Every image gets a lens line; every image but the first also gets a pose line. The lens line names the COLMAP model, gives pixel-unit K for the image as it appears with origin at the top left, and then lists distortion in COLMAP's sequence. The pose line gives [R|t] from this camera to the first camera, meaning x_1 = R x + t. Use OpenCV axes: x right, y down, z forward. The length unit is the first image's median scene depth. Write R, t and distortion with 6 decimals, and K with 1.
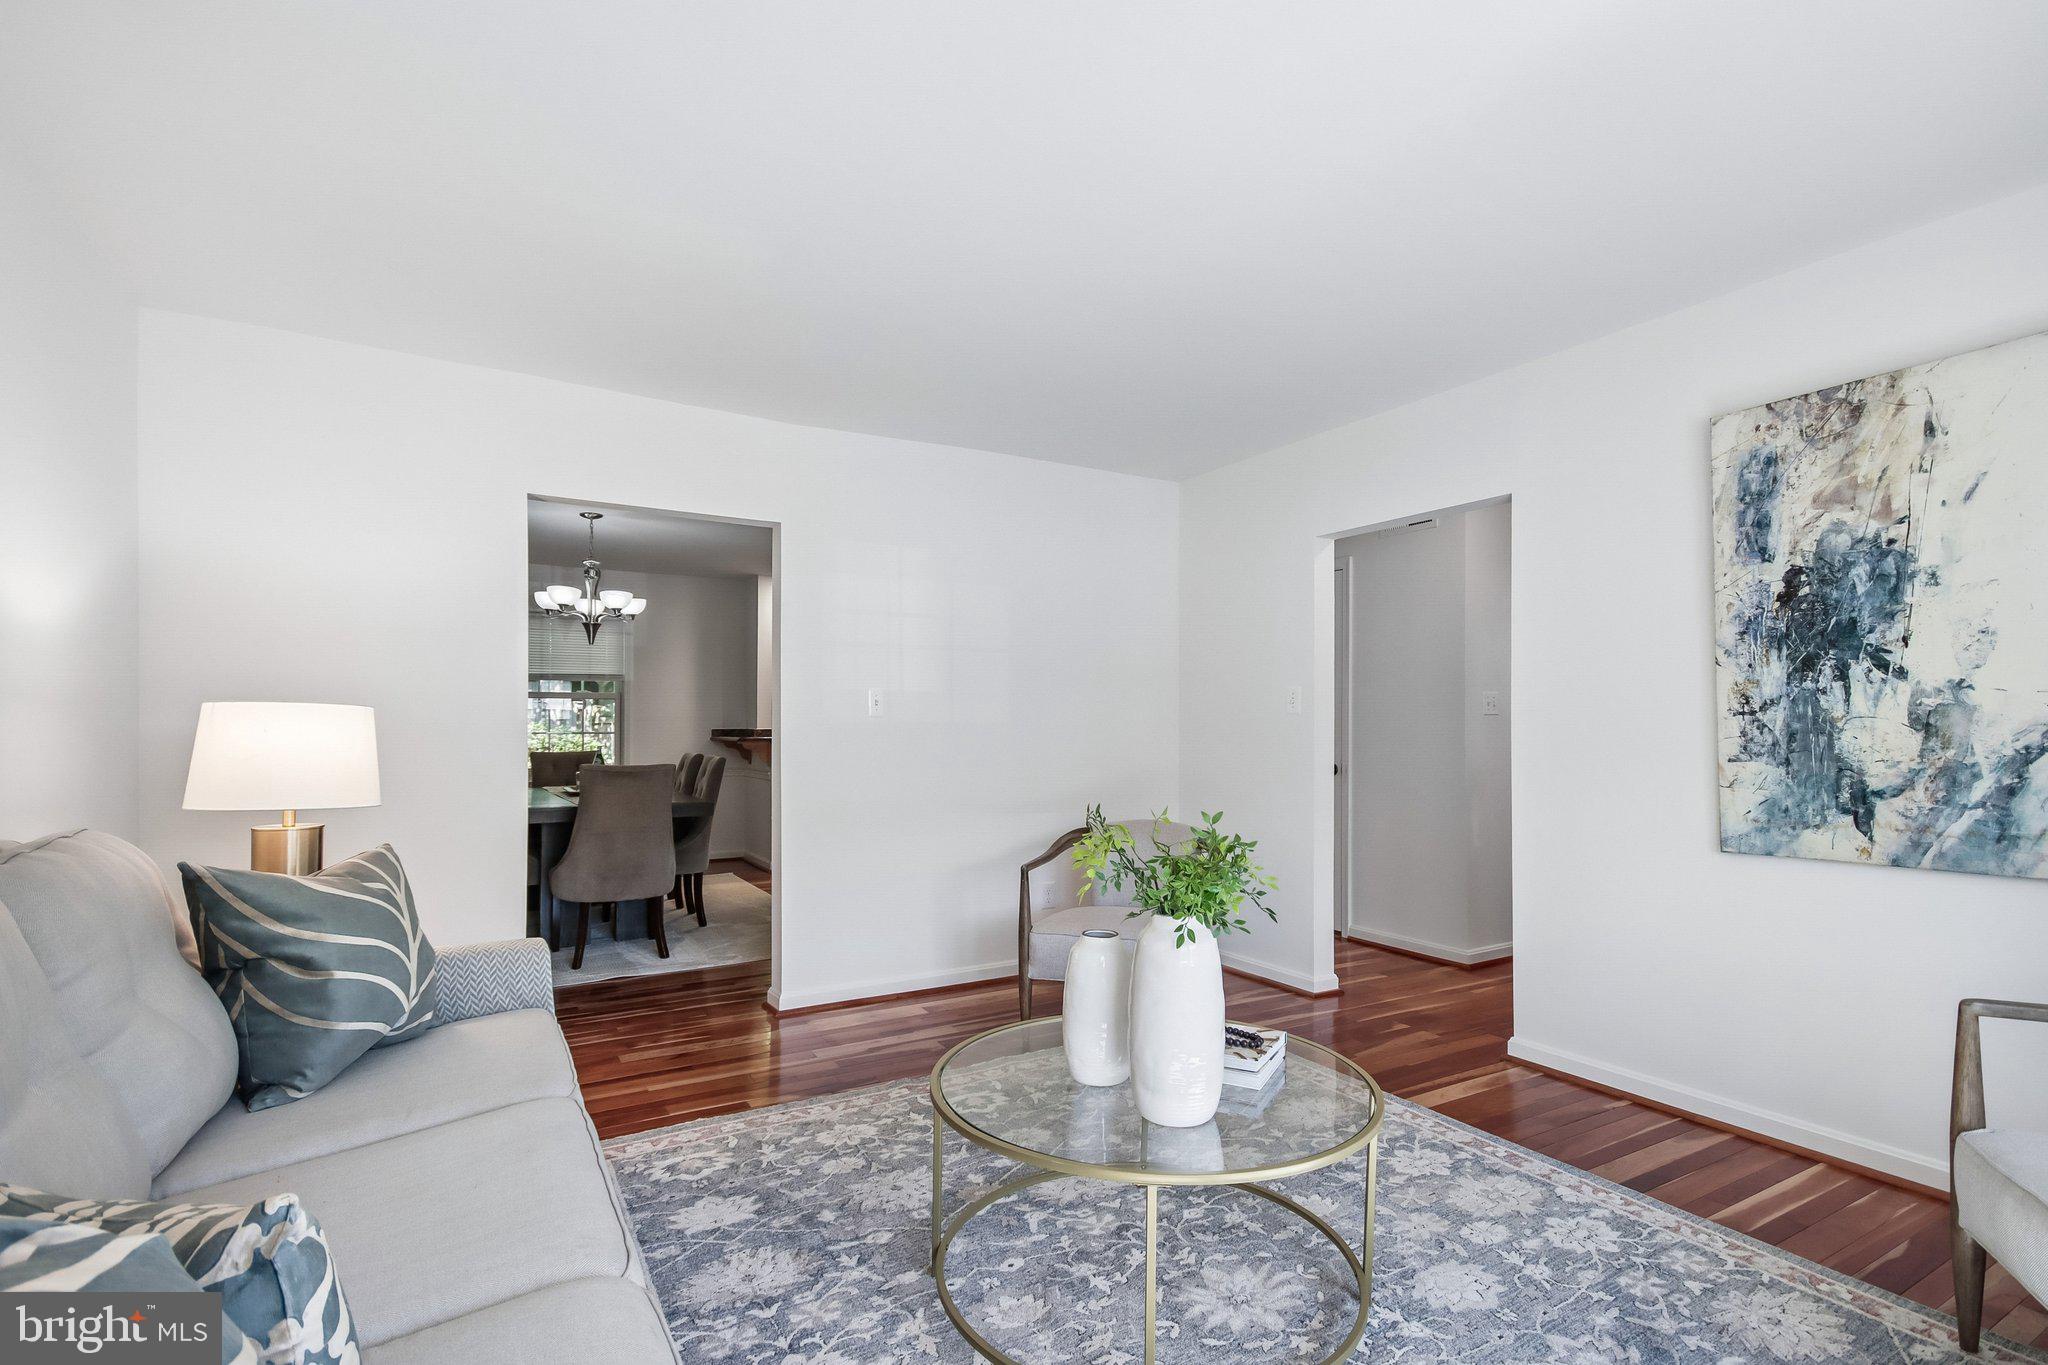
lens RADIAL K [[963.1, 0, 1012.8], [0, 963.1, 689.8], [0, 0, 1]] dist [0.027535, -0.003177]
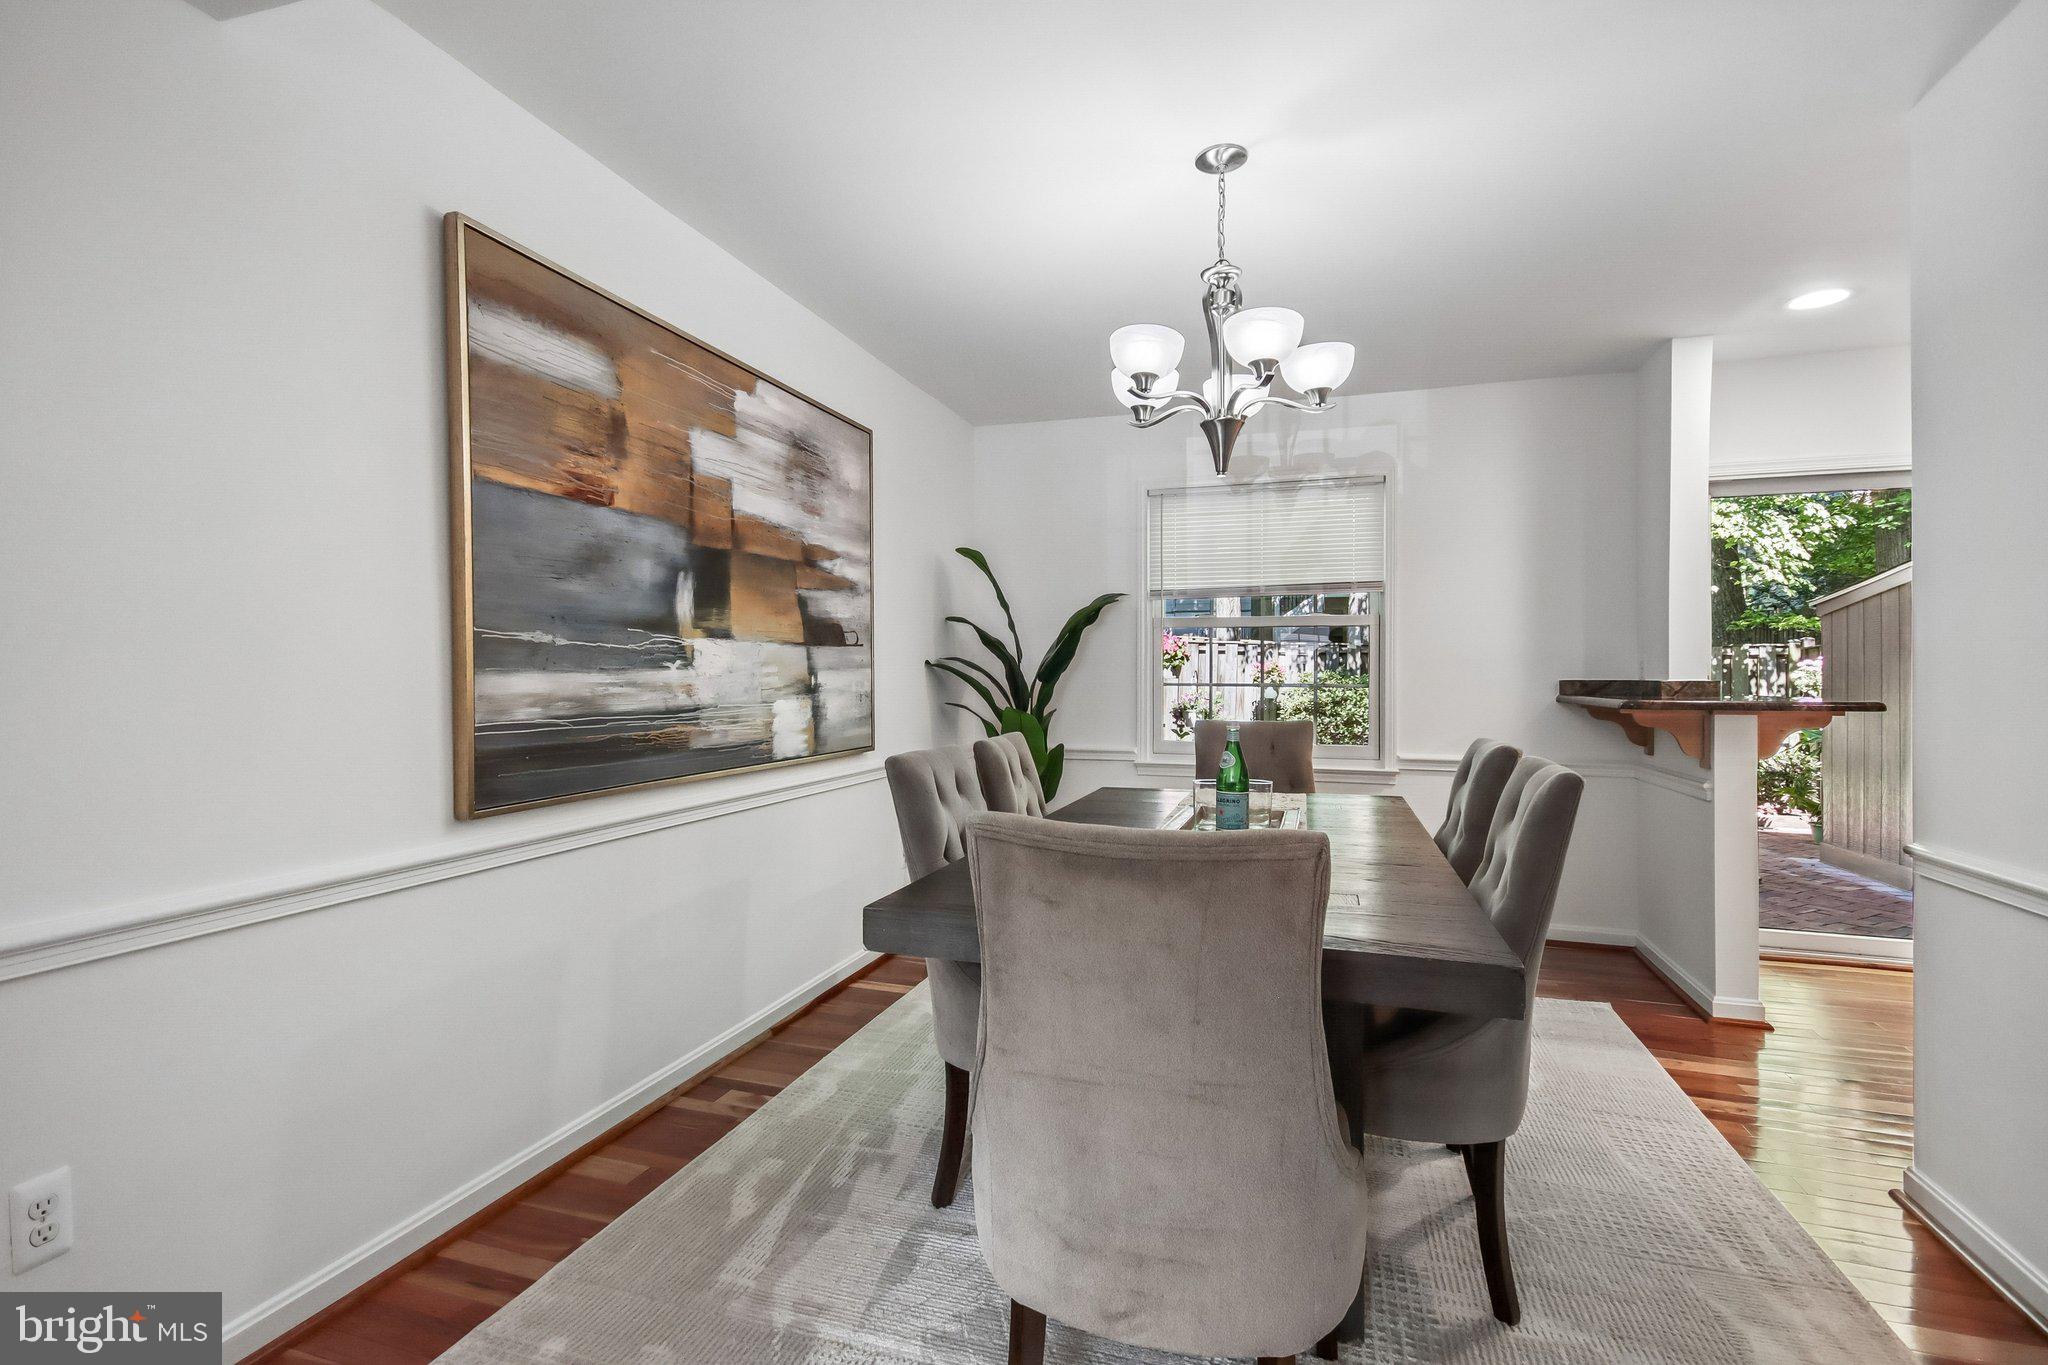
lens RADIAL K [[963.1, 0, 1028.4], [0, 963.1, 683.1], [0, 0, 1]] dist [0.027535, -0.003177]
pose [[0.683428, 0.004213, -0.730006, -0.143121], [0.026862, 0.999161, 0.030915, 0.020437], [0.729524, -0.040738, 0.682741, 0.490755]]
